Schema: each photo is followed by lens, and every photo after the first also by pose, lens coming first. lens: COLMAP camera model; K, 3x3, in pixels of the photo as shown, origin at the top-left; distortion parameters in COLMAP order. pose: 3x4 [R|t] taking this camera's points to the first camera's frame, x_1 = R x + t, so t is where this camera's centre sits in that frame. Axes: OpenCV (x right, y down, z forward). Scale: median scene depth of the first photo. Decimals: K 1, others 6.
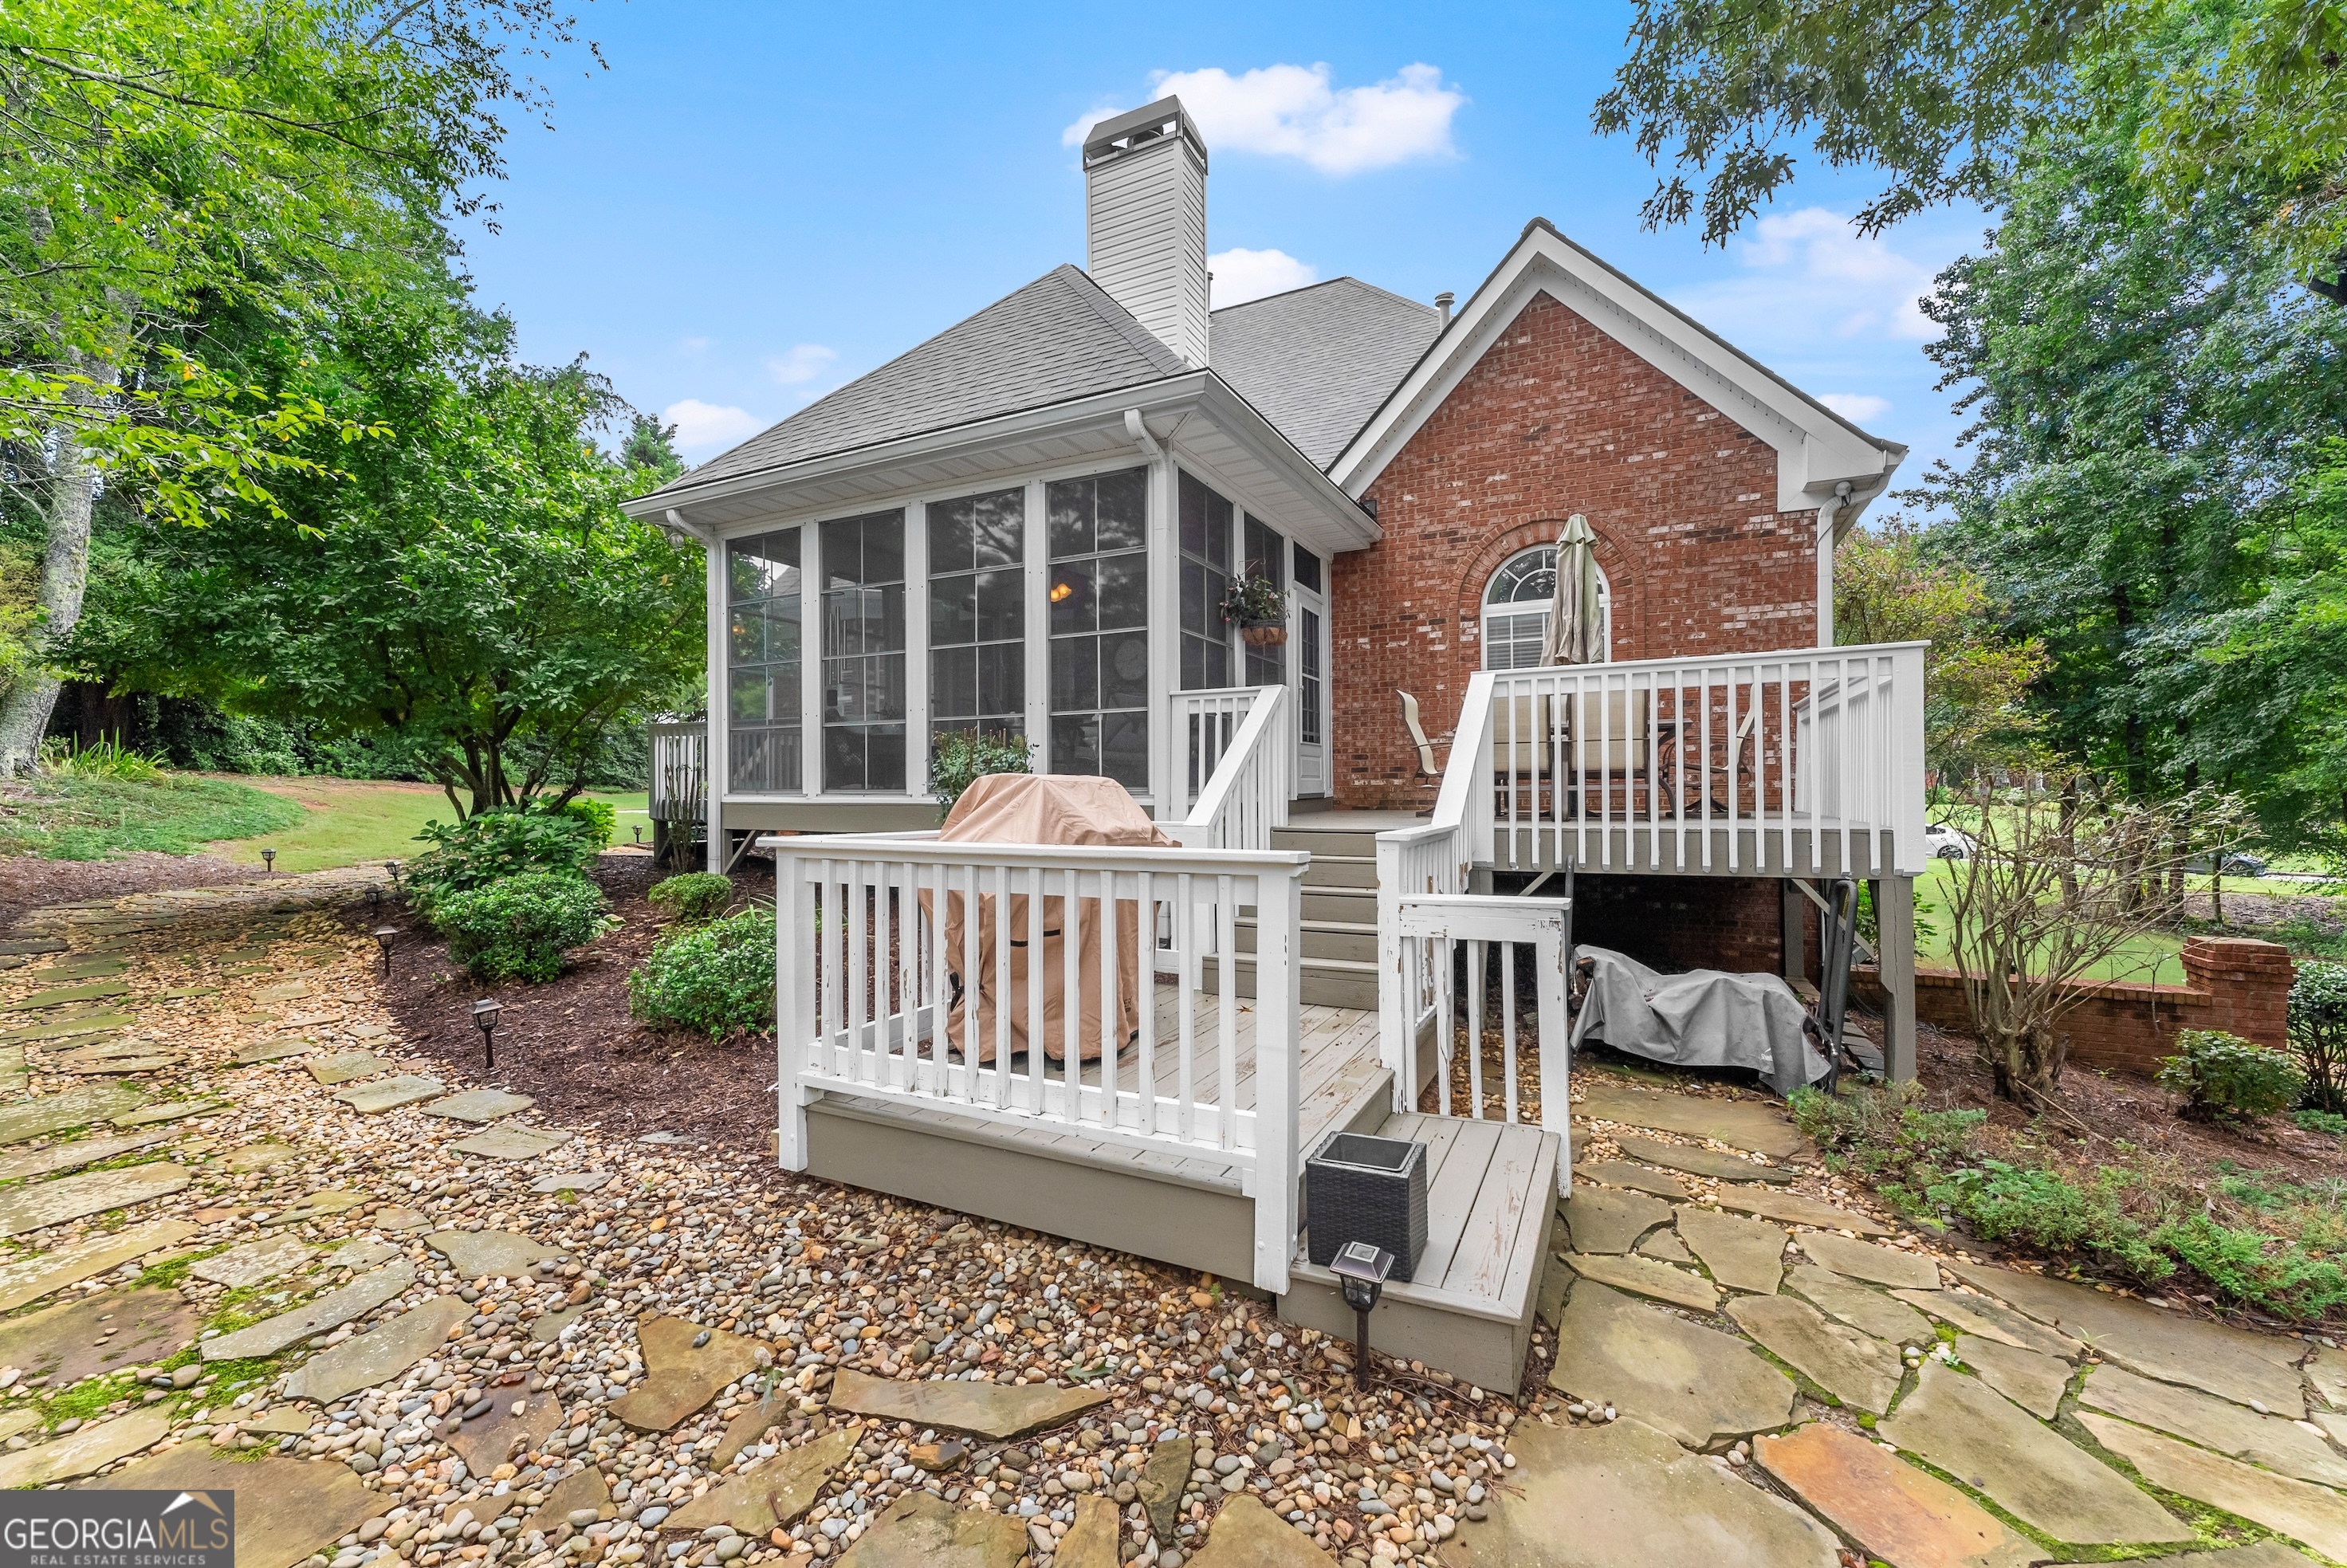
lens RADIAL K [[949.8, 0, 1164.4], [0, 949.8, 776.9], [0, 0, 1]] dist [-0.000569, -0.000335]
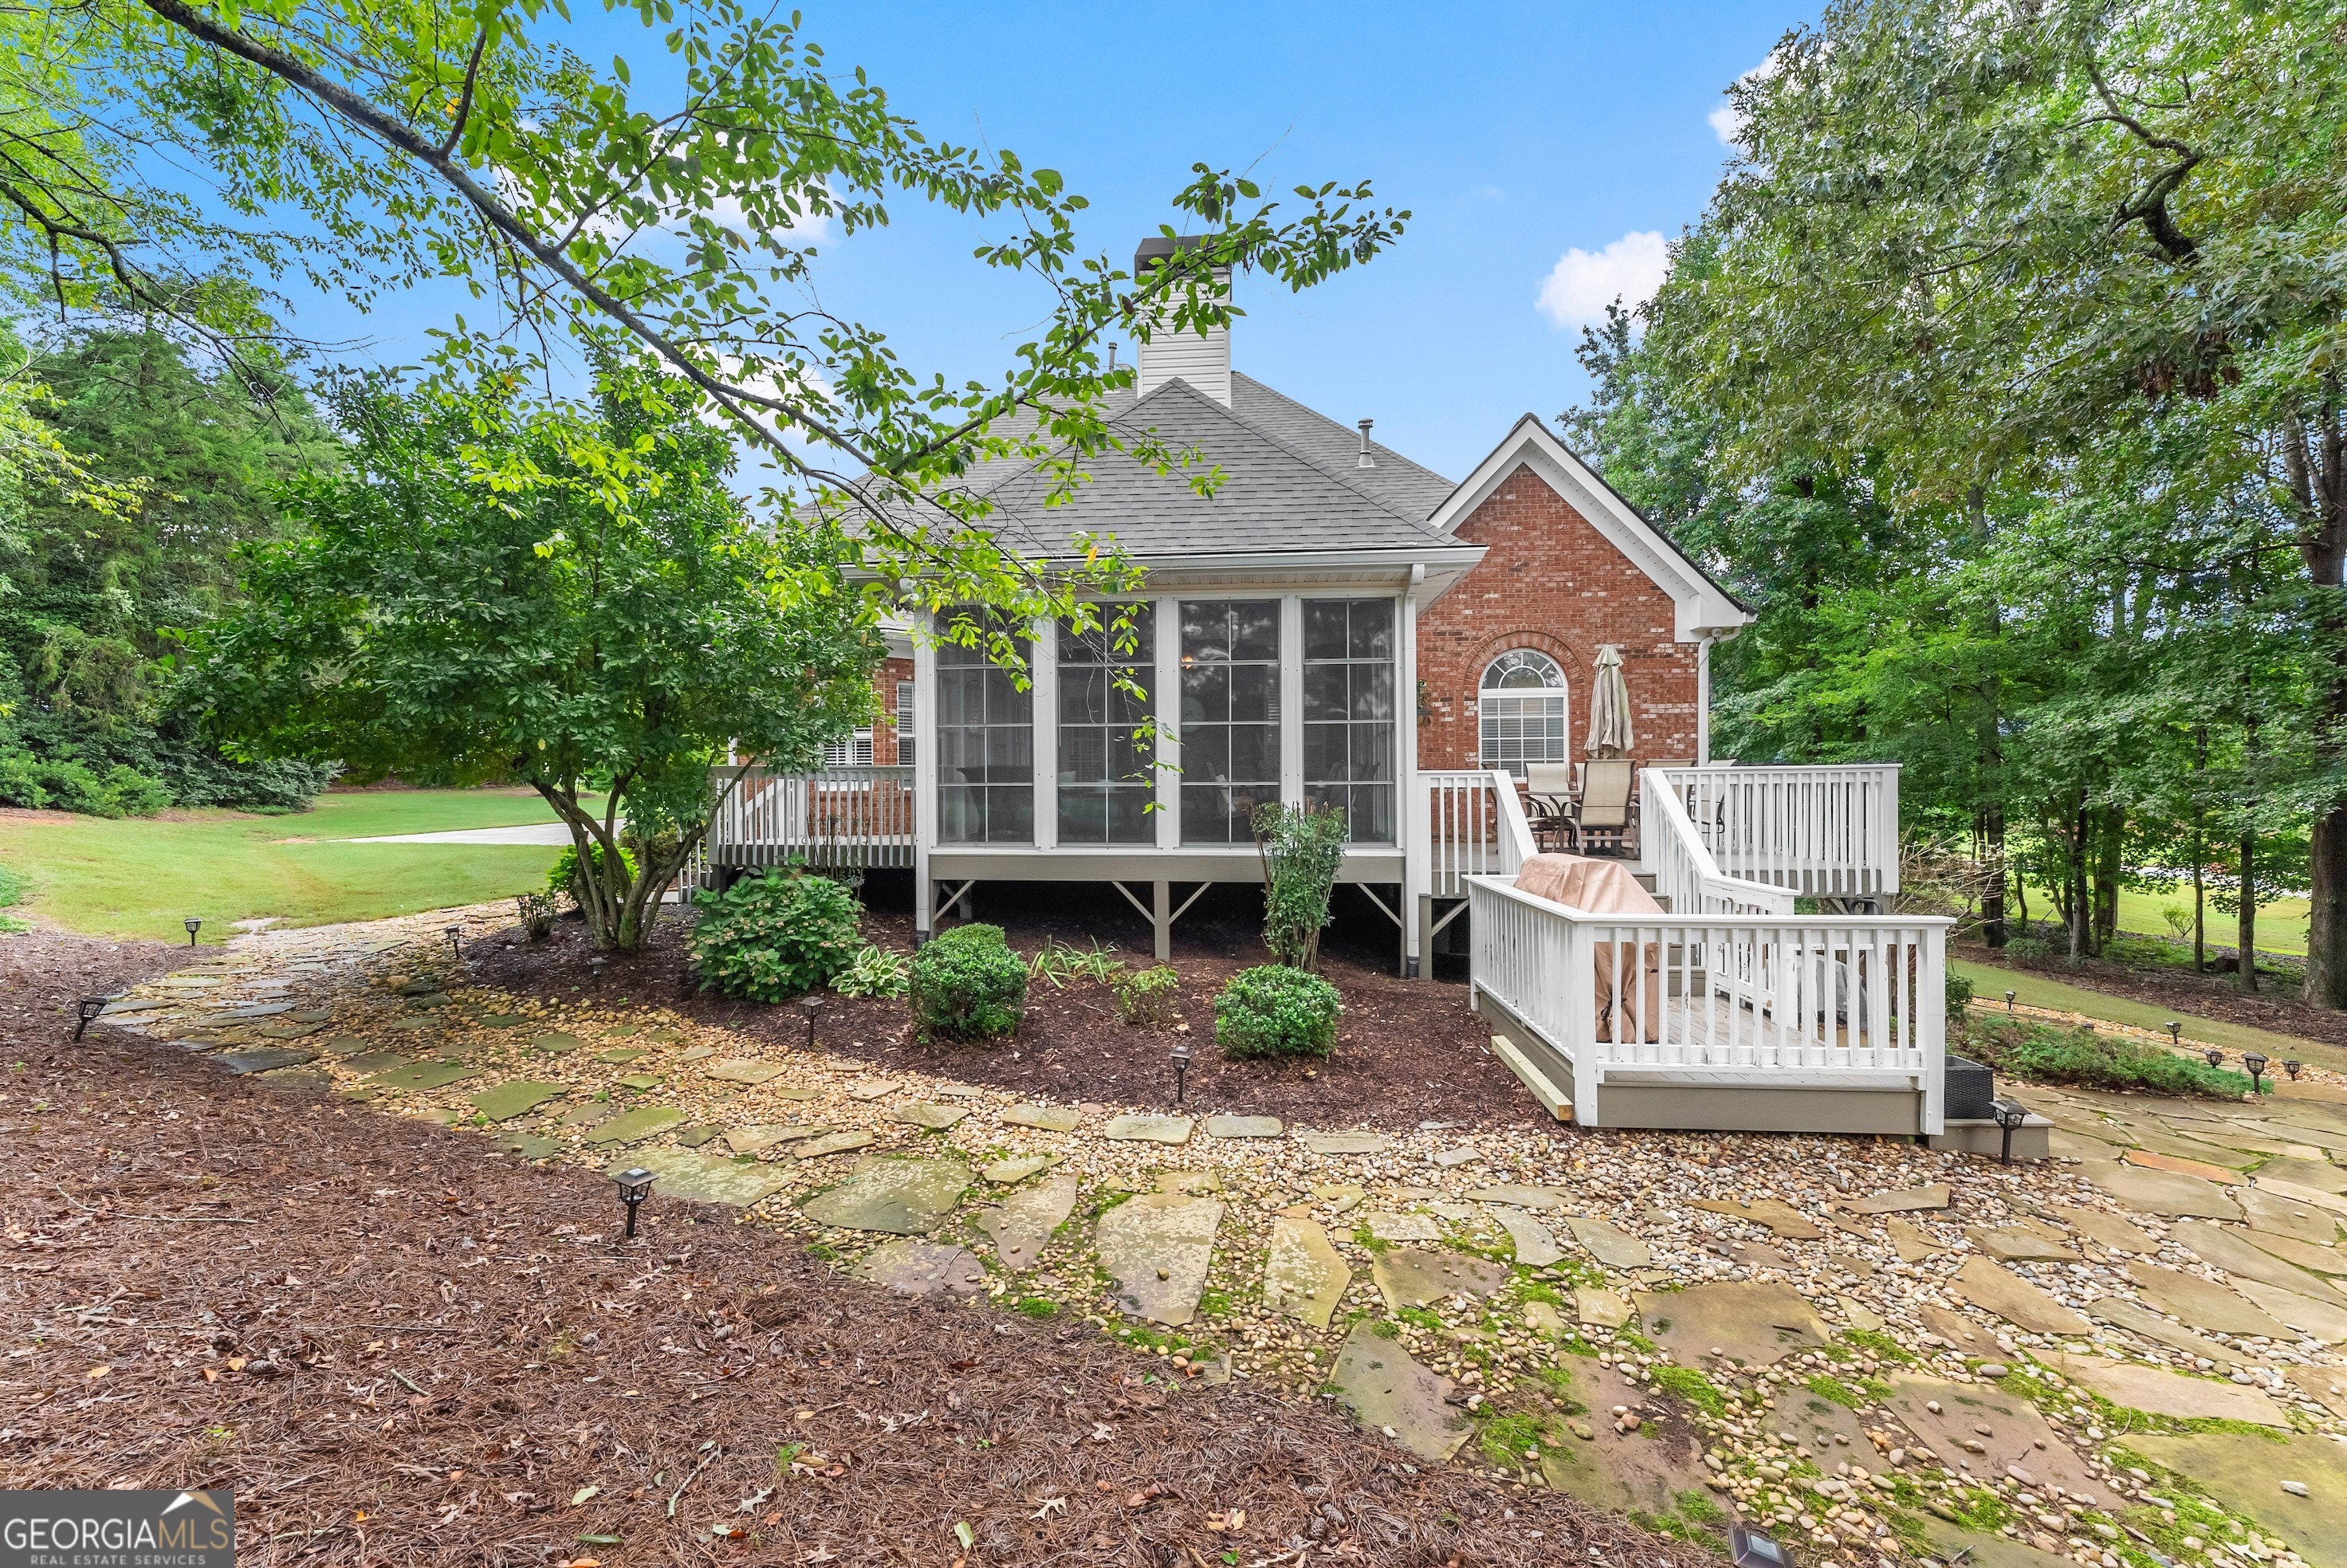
lens RADIAL K [[949.8, 0, 1163.0], [0, 949.8, 766.7], [0, 0, 1]] dist [-0.000569, -0.000335]
pose [[0.926061, 0.007914, 0.377291, -0.645938], [-0.004761, 0.999946, -0.009287, -0.063703], [-0.377344, 0.006804, 0.926048, -0.076084]]
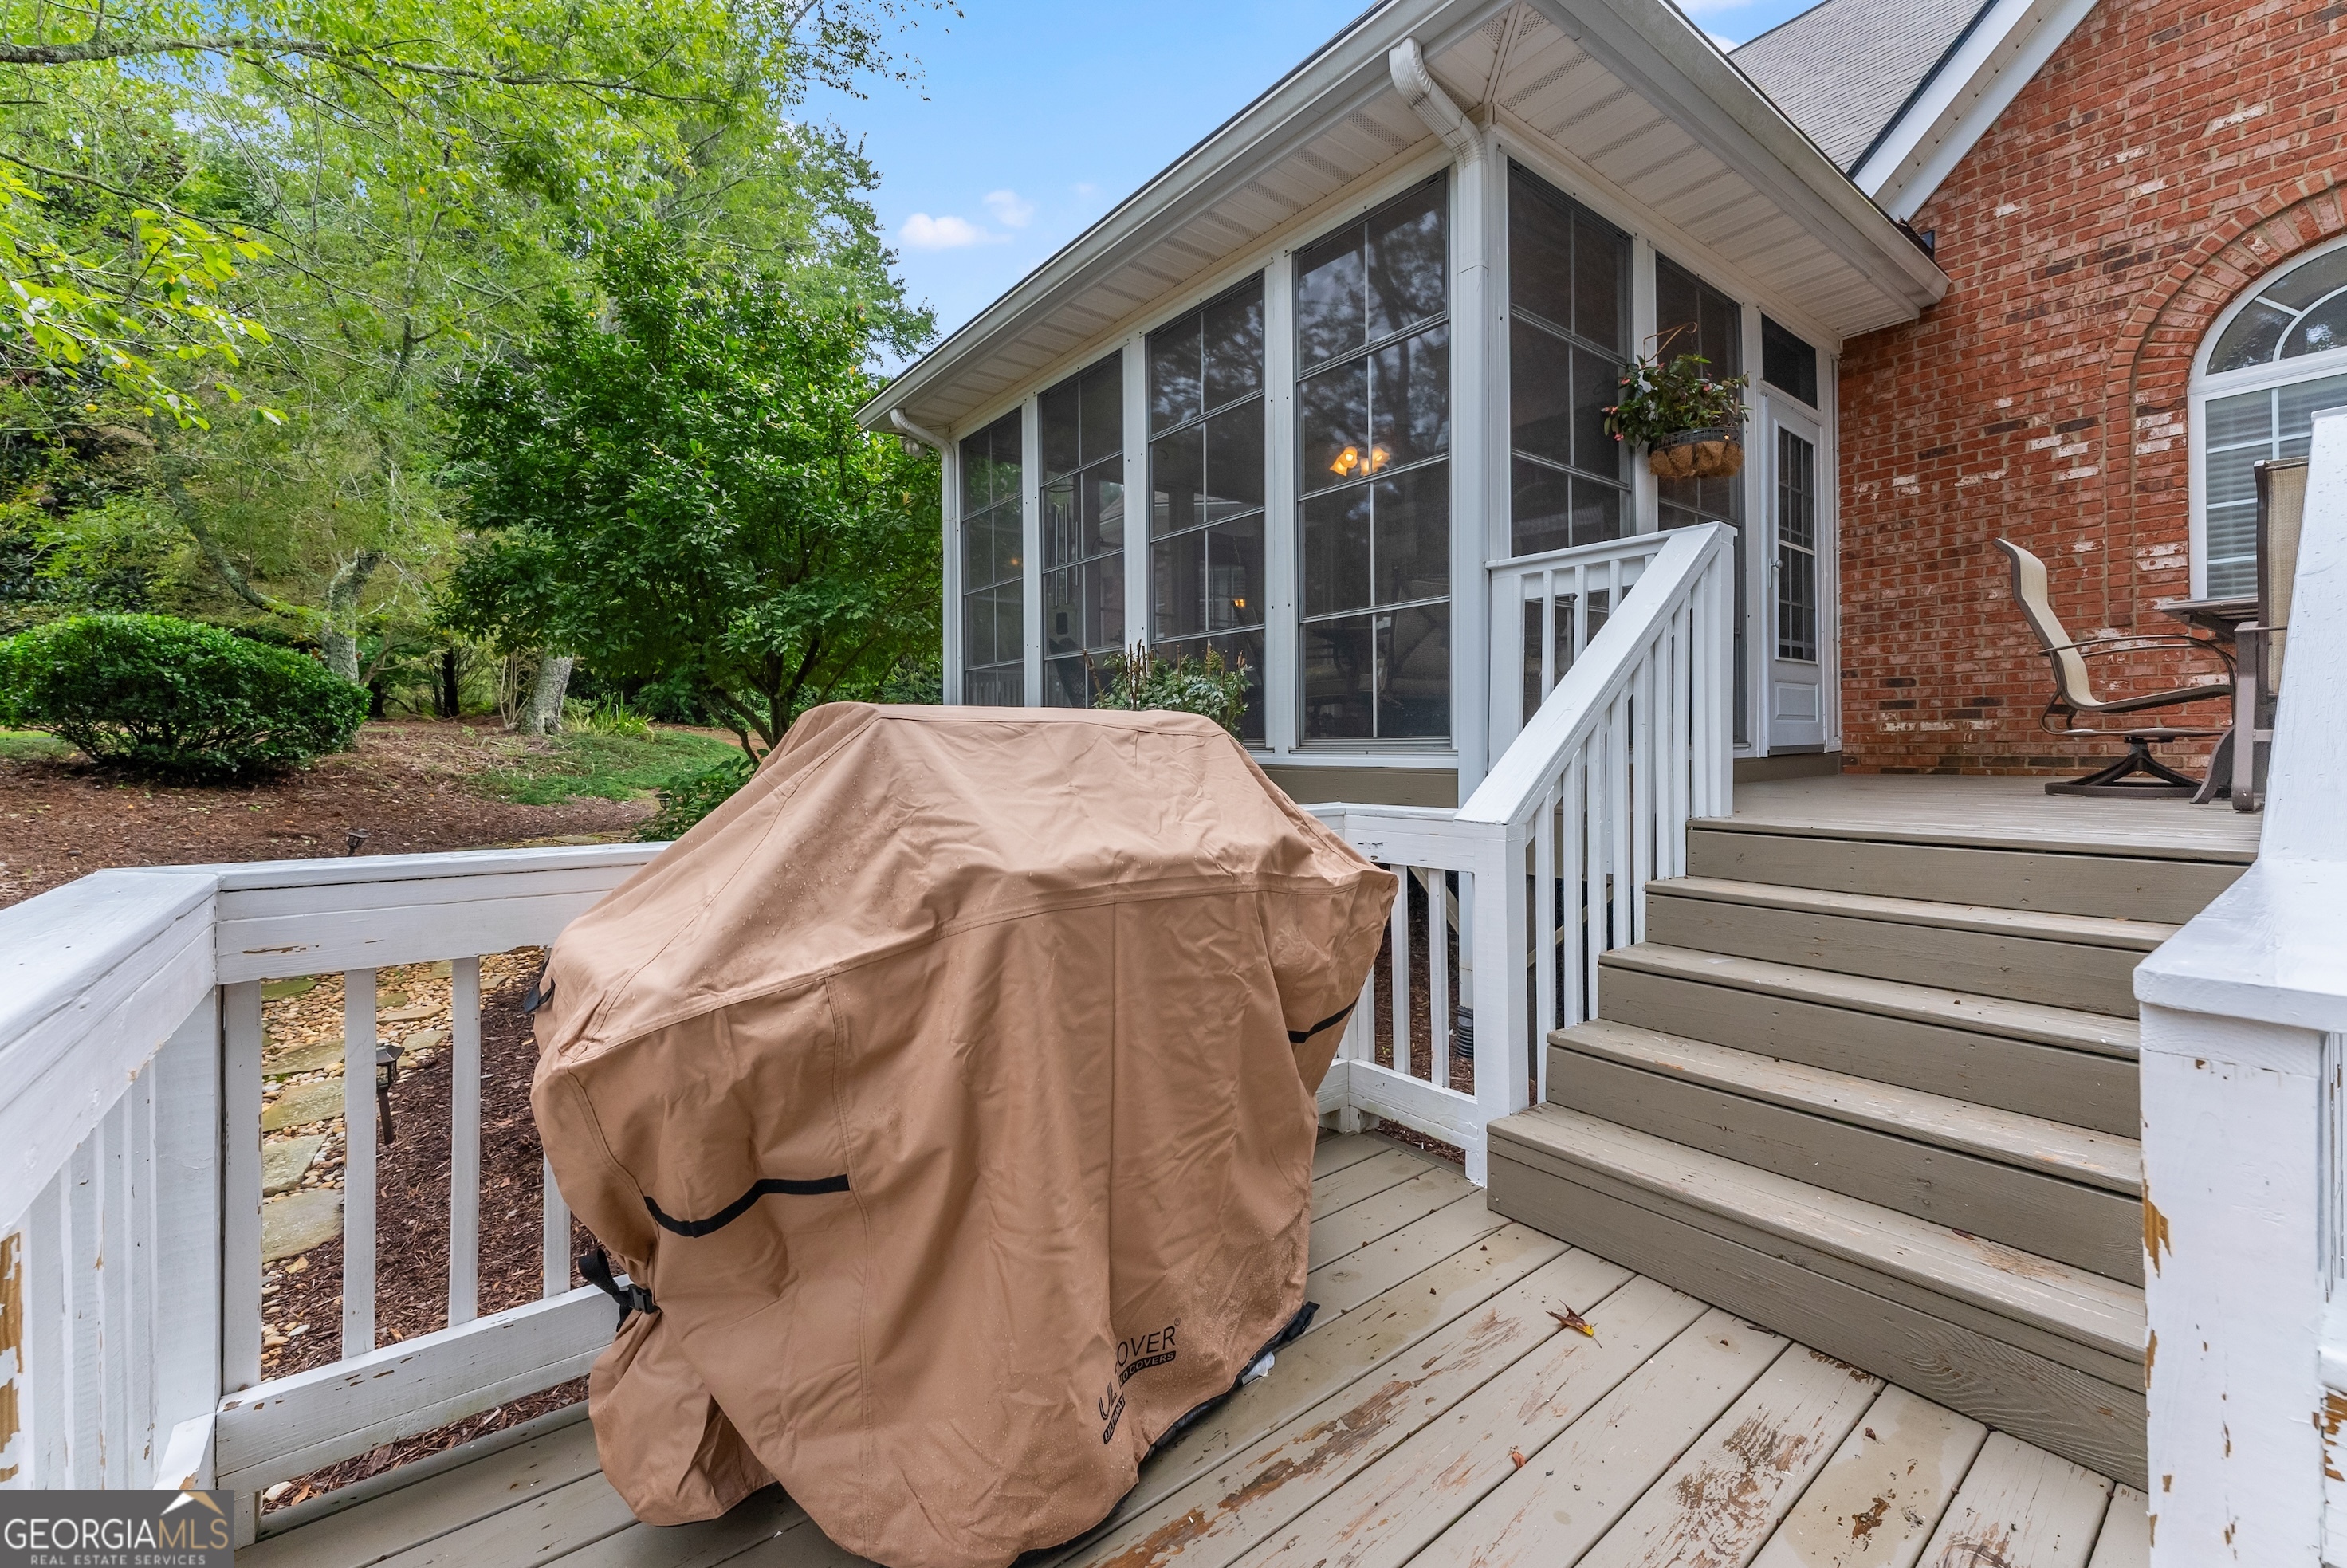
lens RADIAL K [[949.8, 0, 1162.3], [0, 949.8, 745.2], [0, 0, 1]] dist [-0.000569, -0.000335]
pose [[0.904559, -0.000980, -0.426348, 0.054321], [0.009772, 0.999782, 0.018435, 0.003136], [0.426237, -0.020842, 0.904371, 0.327549]]
